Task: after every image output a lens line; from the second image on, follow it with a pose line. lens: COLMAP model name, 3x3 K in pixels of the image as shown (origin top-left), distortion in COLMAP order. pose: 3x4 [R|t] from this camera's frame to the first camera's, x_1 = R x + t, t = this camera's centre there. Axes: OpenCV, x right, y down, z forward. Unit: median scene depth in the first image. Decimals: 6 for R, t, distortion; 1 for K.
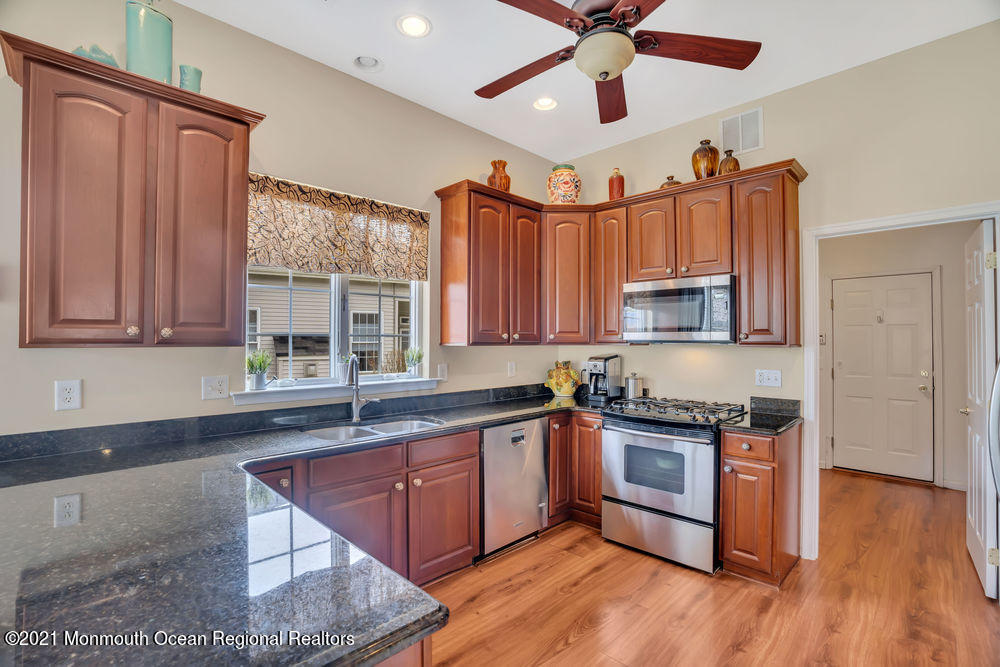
lens RADIAL K [[460.7, 0, 491.3], [0, 460.7, 332.1], [0, 0, 1]] dist [-0.045196, 0.012280]
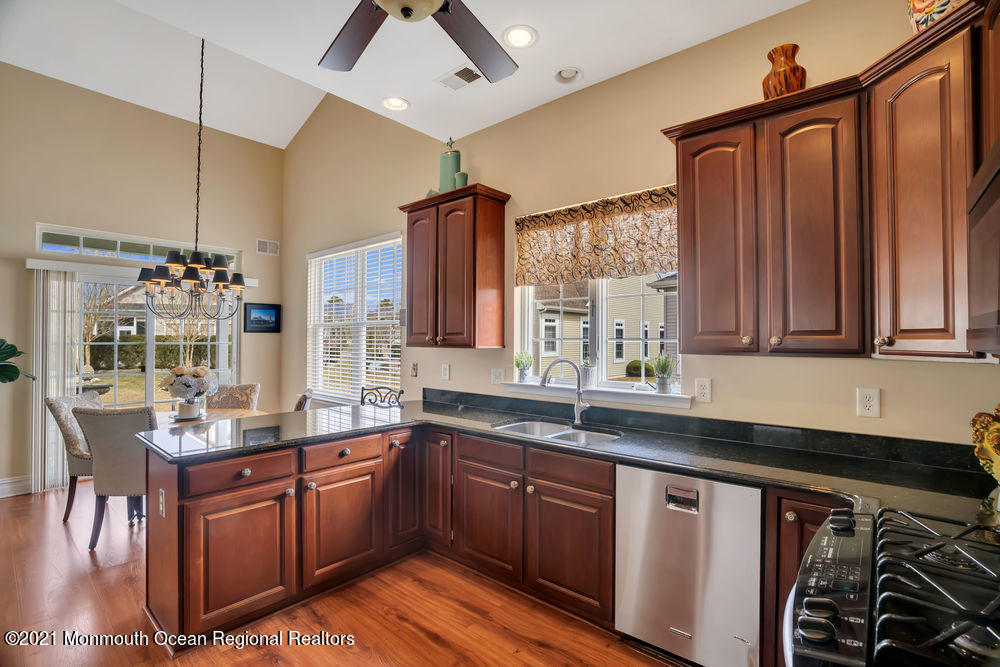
lens RADIAL K [[460.7, 0, 496.7], [0, 460.7, 337.0], [0, 0, 1]] dist [-0.045196, 0.012280]
pose [[0.087436, -0.017704, -0.996013, 0.769471], [0.004301, 0.999839, -0.017394, 0.018675], [0.996161, -0.002763, 0.087498, 0.786622]]
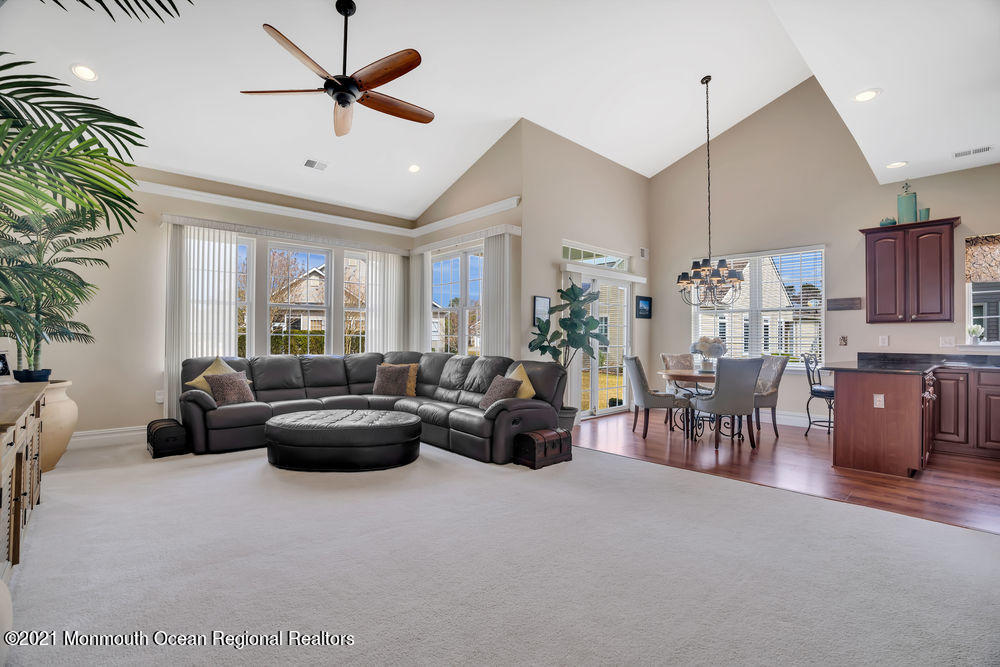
lens RADIAL K [[460.7, 0, 500.9], [0, 460.7, 340.0], [0, 0, 1]] dist [-0.045196, 0.012280]
pose [[-0.015930, -0.007216, -0.999847, 1.427860], [0.001055, 0.999973, -0.007234, 0.111569], [0.999873, -0.001170, -0.015922, -1.025082]]
